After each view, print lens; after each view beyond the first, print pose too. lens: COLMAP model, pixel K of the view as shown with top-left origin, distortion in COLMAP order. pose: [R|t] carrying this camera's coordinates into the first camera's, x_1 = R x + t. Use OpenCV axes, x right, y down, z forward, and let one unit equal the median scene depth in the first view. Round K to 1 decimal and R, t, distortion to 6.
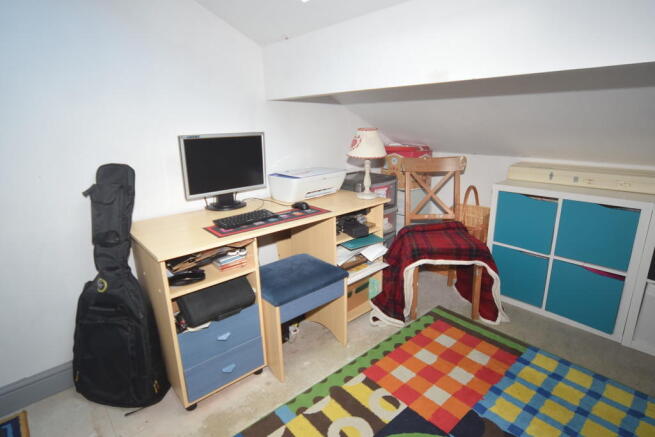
lens RADIAL K [[348.0, 0, 327.7], [0, 348.0, 219.2], [0, 0, 1]] dist [-0.019826, 0.003669]
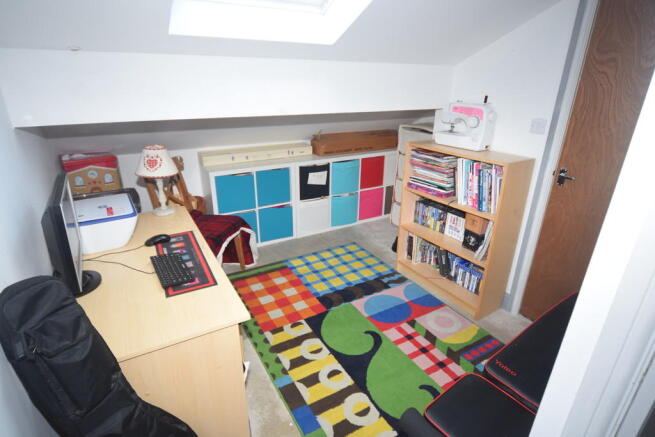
lens RADIAL K [[348.0, 0, 327.6], [0, 348.0, 218.6], [0, 0, 1]] dist [-0.019826, 0.003669]
pose [[0.188003, -0.341735, 0.920800, -0.928398], [0.261405, 0.921112, 0.288479, -0.269899], [-0.946743, 0.186467, 0.262503, 0.357843]]
